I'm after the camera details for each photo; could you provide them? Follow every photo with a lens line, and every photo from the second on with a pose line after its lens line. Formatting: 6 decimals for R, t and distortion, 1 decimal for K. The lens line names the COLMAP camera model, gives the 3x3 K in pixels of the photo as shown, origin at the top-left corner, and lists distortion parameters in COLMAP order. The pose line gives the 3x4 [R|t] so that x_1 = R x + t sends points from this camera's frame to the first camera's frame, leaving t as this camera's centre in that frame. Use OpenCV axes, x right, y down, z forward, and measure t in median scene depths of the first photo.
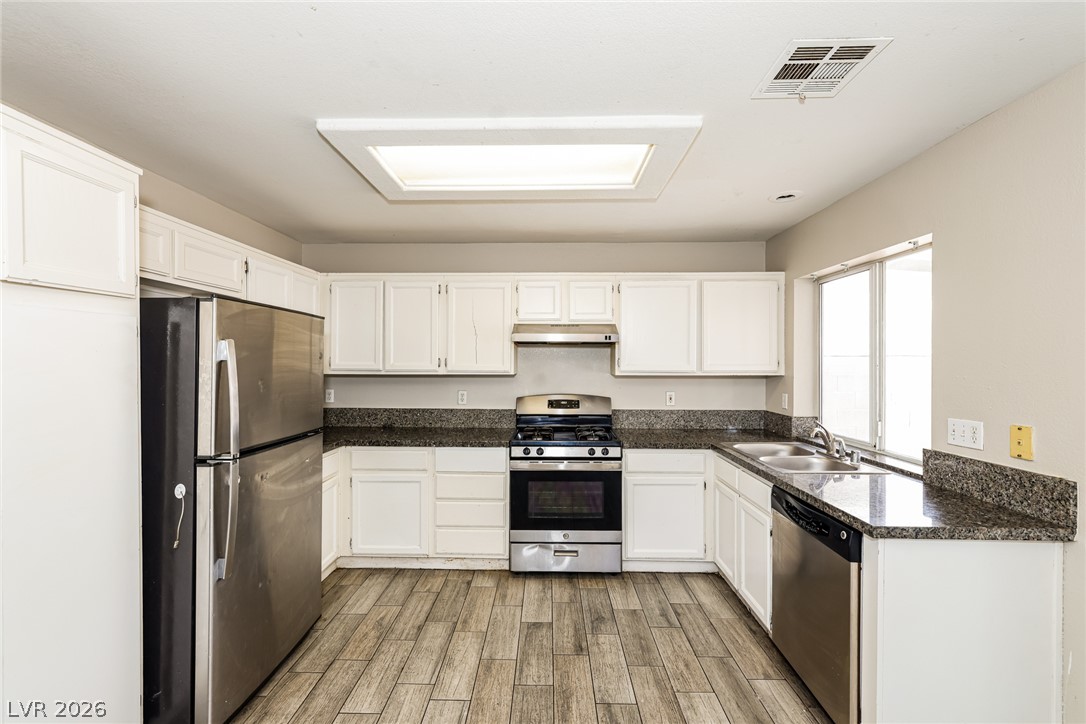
lens RADIAL K [[459.6, 0, 539.0], [0, 459.6, 358.9], [0, 0, 1]] dist [0.000610, 0.000090]
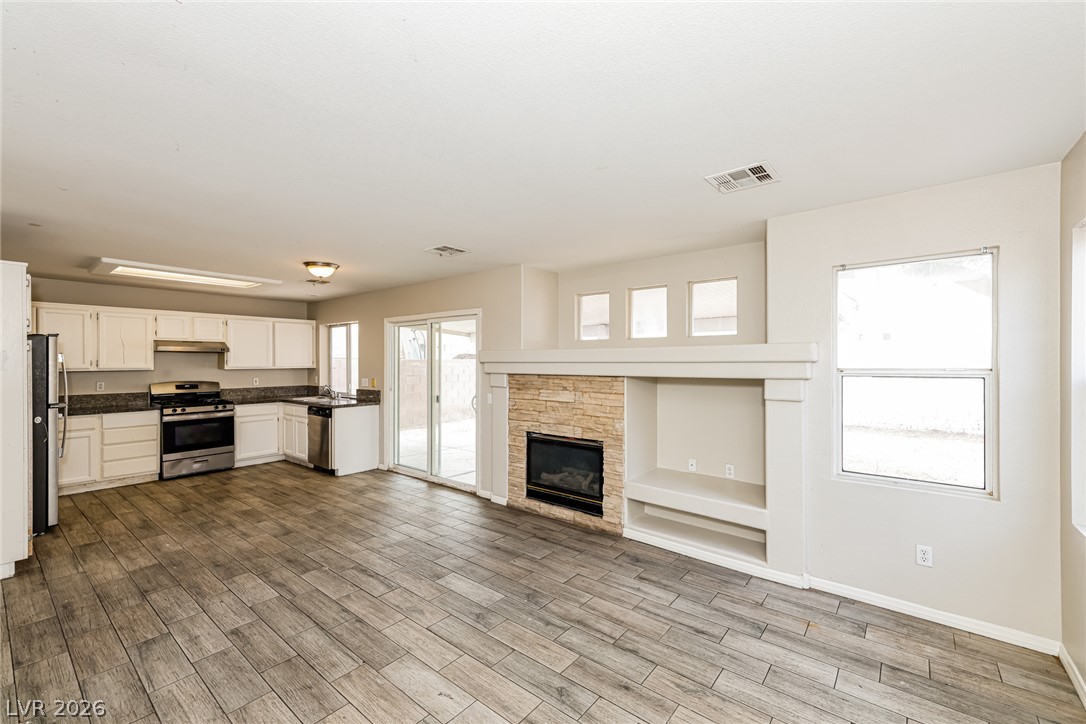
lens RADIAL K [[452.4, 0, 539.0], [0, 452.4, 362.3], [0, 0, 1]] dist [0.012465, -0.000009]
pose [[0.610995, -0.006252, 0.791610, -0.569175], [0.001005, 0.999974, 0.007122, -0.005203], [-0.791634, -0.003556, 0.610986, -1.255477]]
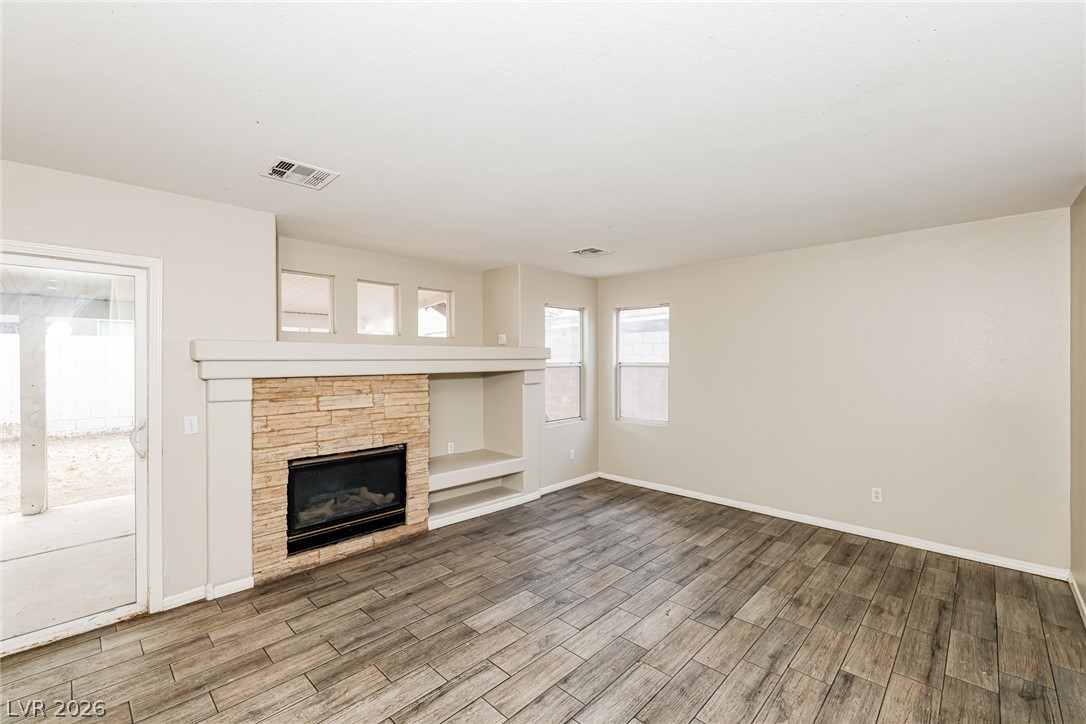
lens RADIAL K [[459.6, 0, 539.0], [0, 459.6, 358.9], [0, 0, 1]] dist [0.000610, 0.000090]
pose [[-0.737435, -0.003107, 0.675411, -0.542063], [-0.004193, 0.999991, 0.000022, 0.000071], [-0.675405, -0.002816, -0.737442, 0.001791]]
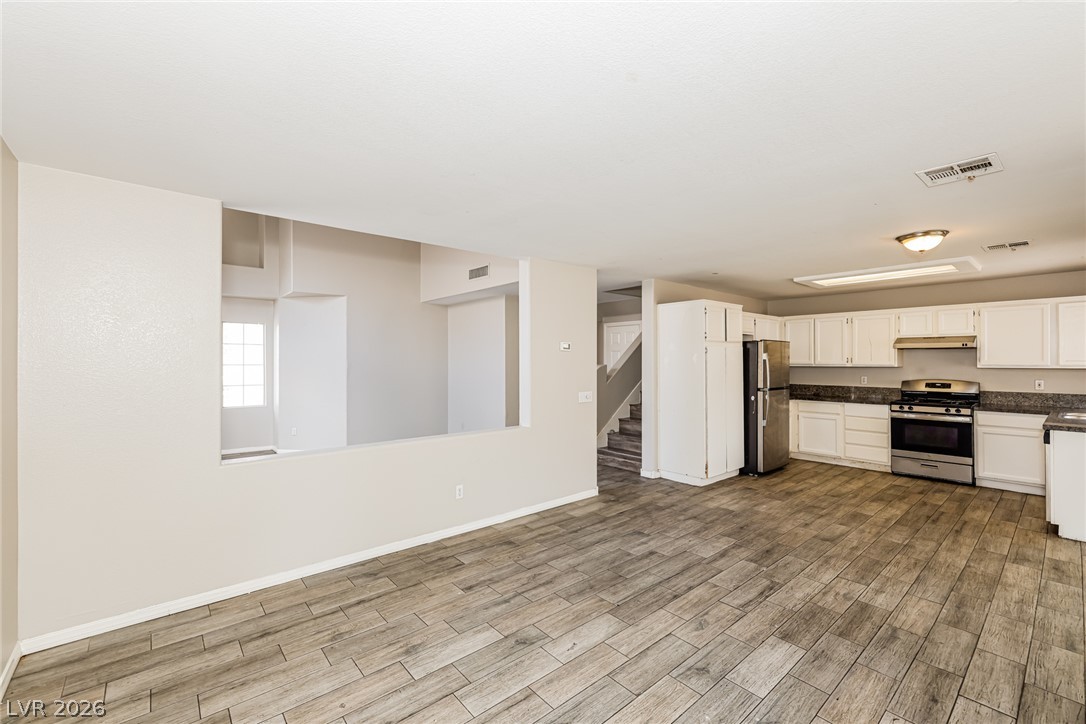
lens RADIAL K [[459.6, 0, 539.0], [0, 459.6, 358.9], [0, 0, 1]] dist [0.000610, 0.000090]
pose [[0.671588, -0.006516, -0.740896, 0.358435], [0.006349, 0.999975, -0.003040, 0.000188], [0.740898, -0.002662, 0.671612, -1.303082]]
